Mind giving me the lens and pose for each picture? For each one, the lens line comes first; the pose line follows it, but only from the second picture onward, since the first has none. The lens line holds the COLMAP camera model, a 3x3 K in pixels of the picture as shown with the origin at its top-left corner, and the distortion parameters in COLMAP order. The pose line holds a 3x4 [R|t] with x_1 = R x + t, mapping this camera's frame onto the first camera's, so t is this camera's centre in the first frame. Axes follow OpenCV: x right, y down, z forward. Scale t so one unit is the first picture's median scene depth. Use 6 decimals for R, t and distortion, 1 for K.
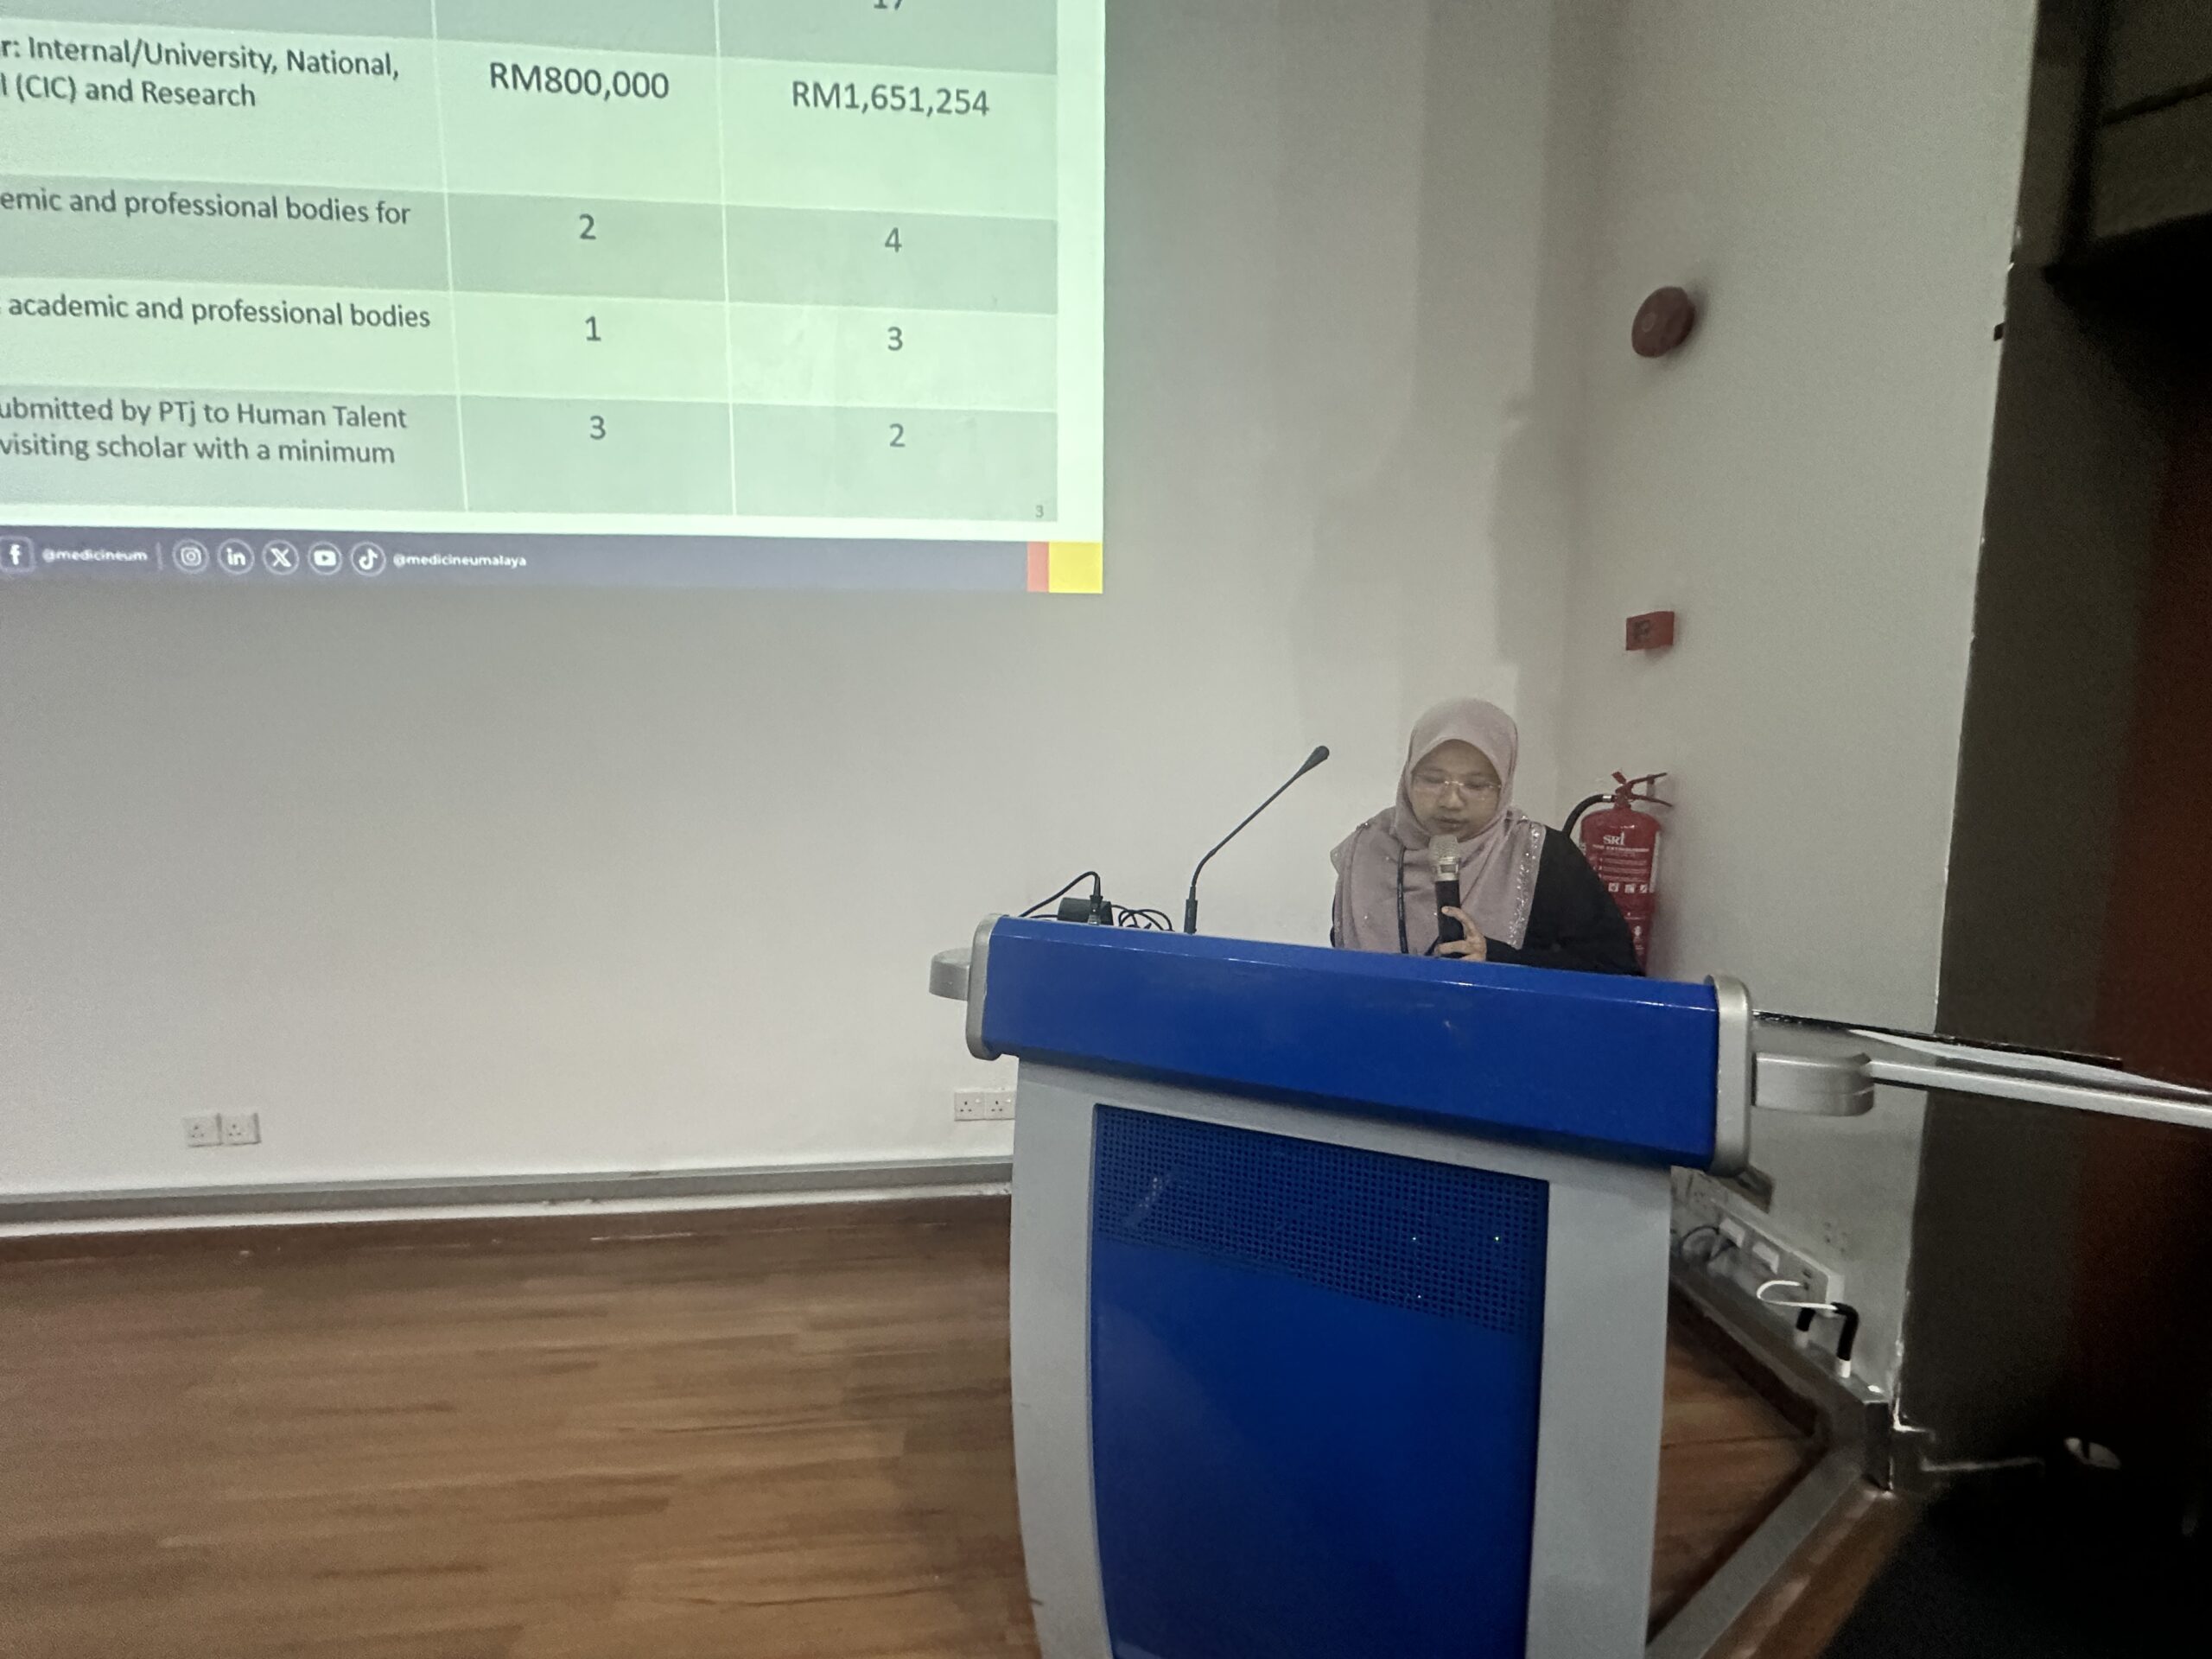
lens RADIAL K [[882.1, 0, 1103.1], [0, 882.1, 825.7], [0, 0, 1]] dist [-0.002278, 0.000243]
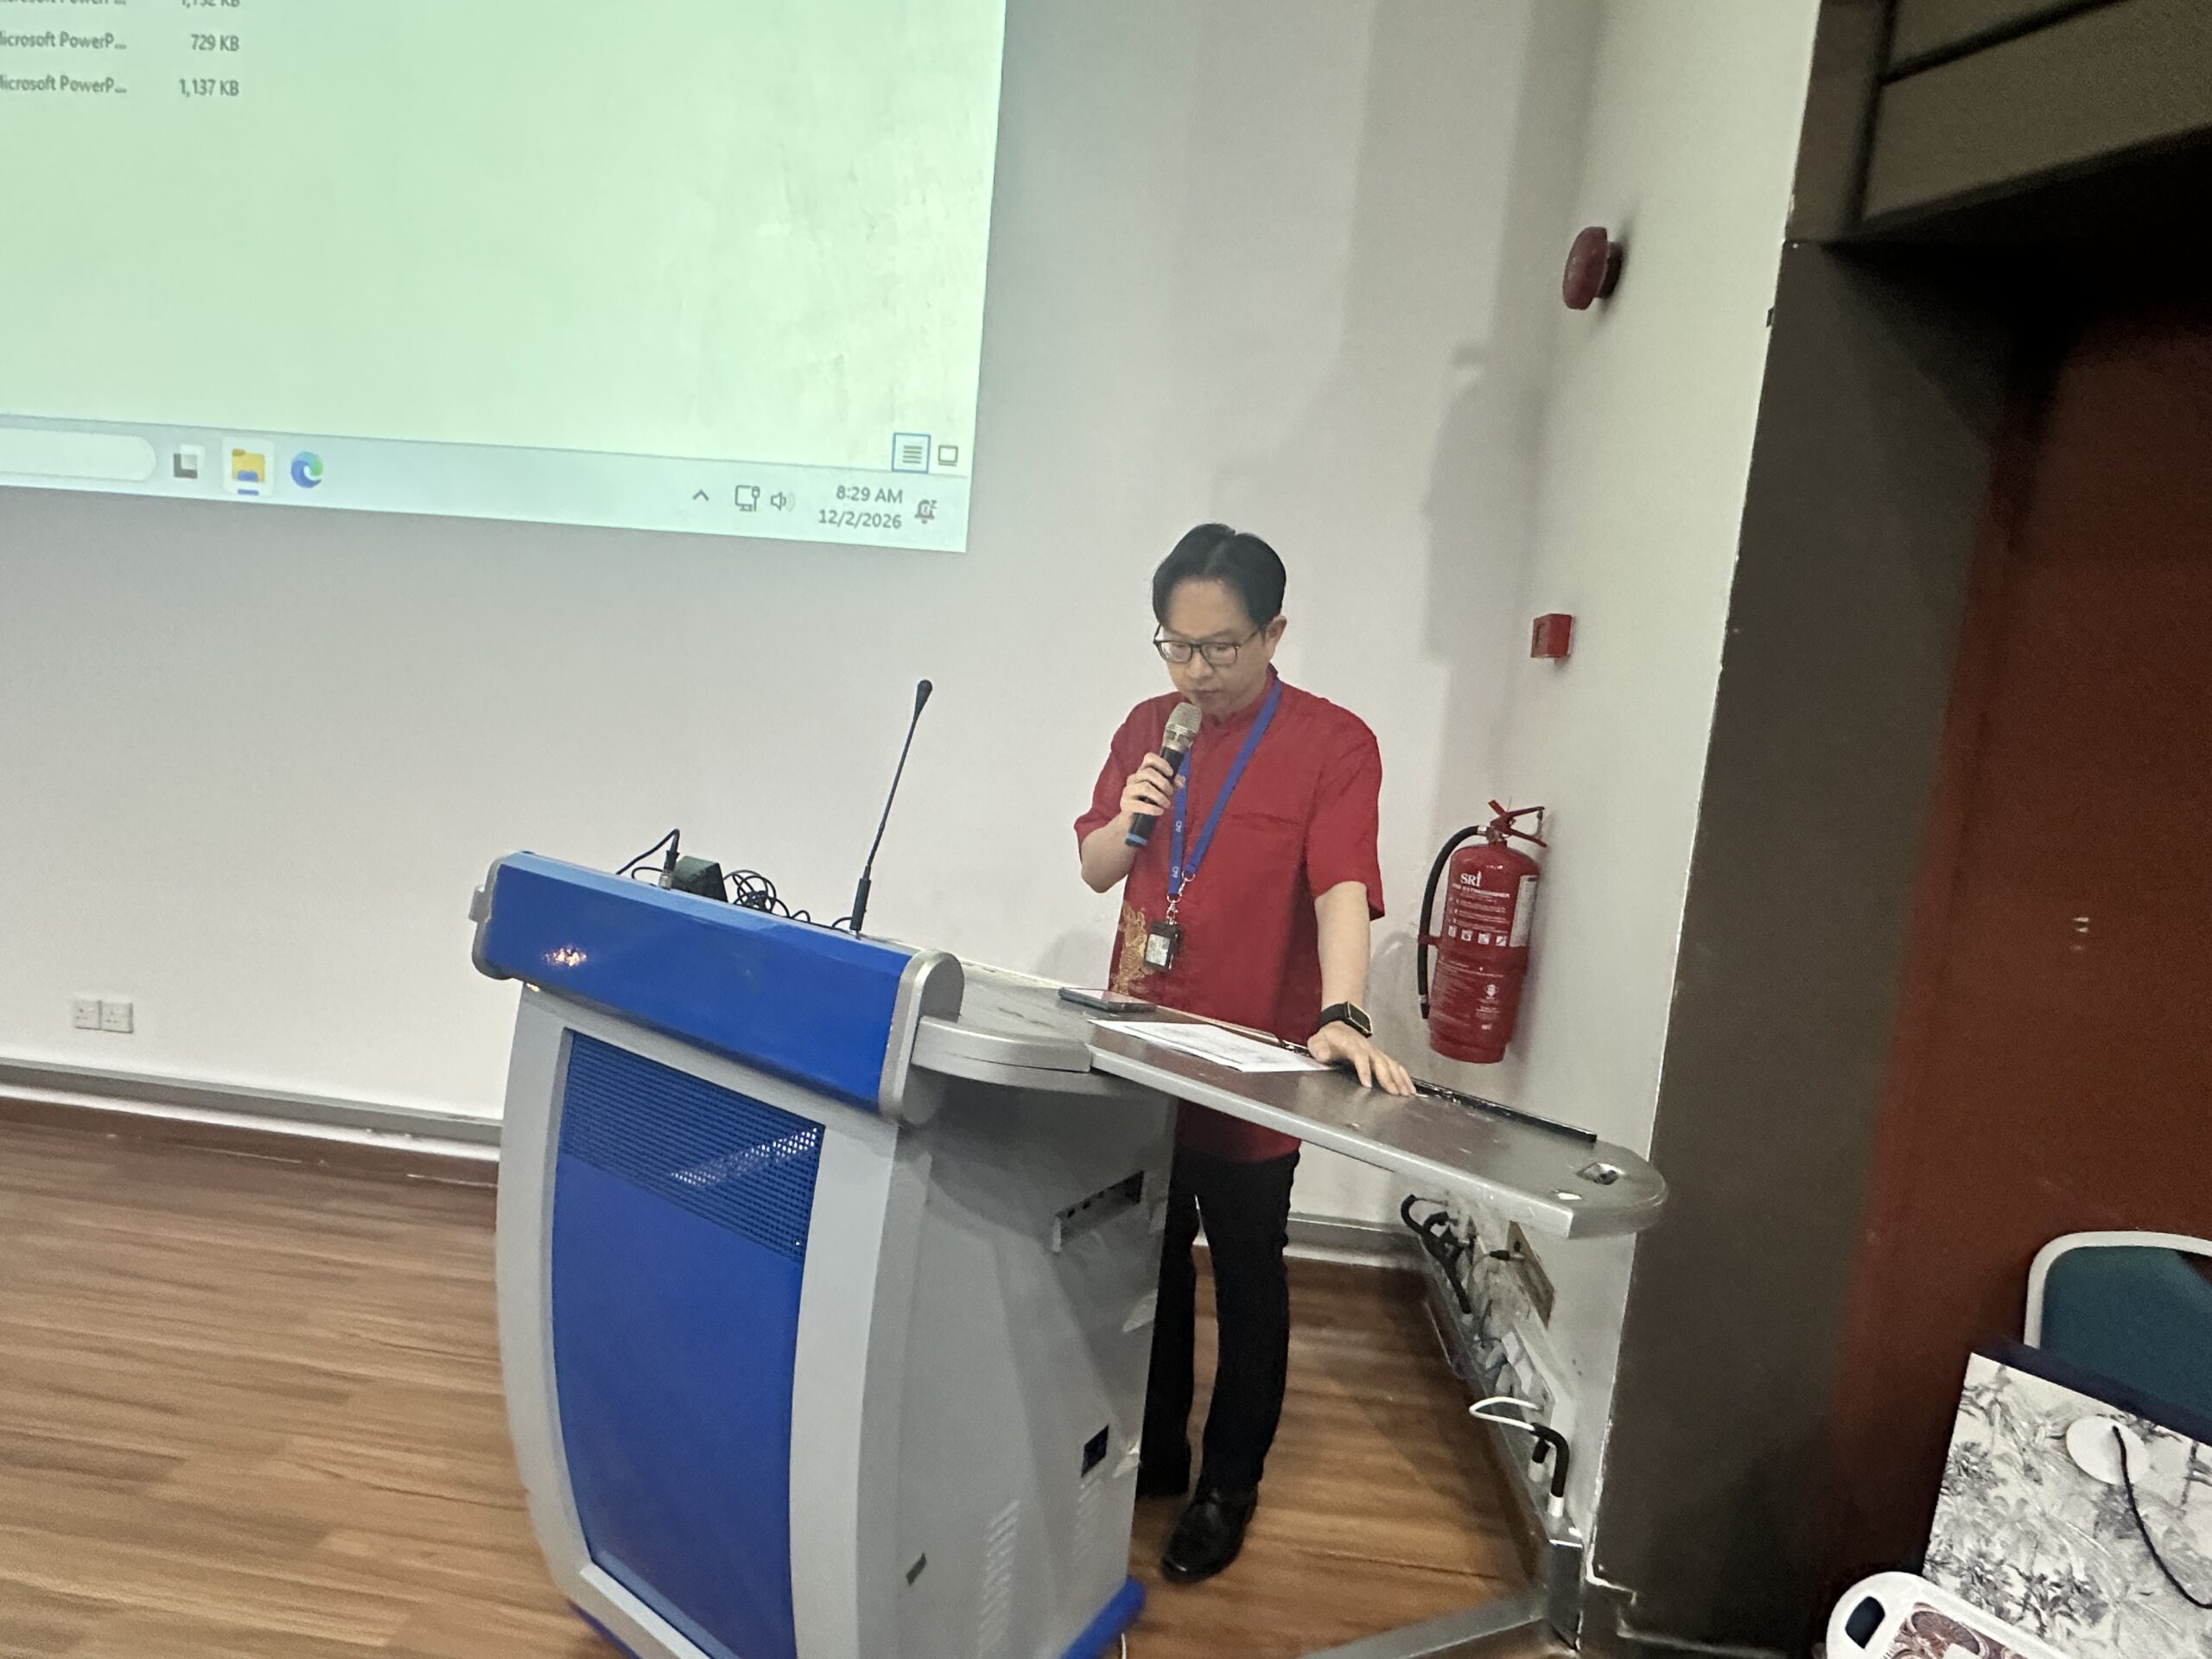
lens RADIAL K [[1135.2, 0, 1096.3], [0, 1135.2, 837.1], [0, 0, 1]] dist [-0.000530, -0.000691]
pose [[0.979467, 0.101706, -0.174068, 0.483278], [-0.100498, 0.994812, 0.015764, -0.006339], [0.174769, 0.002053, 0.984607, -0.158340]]
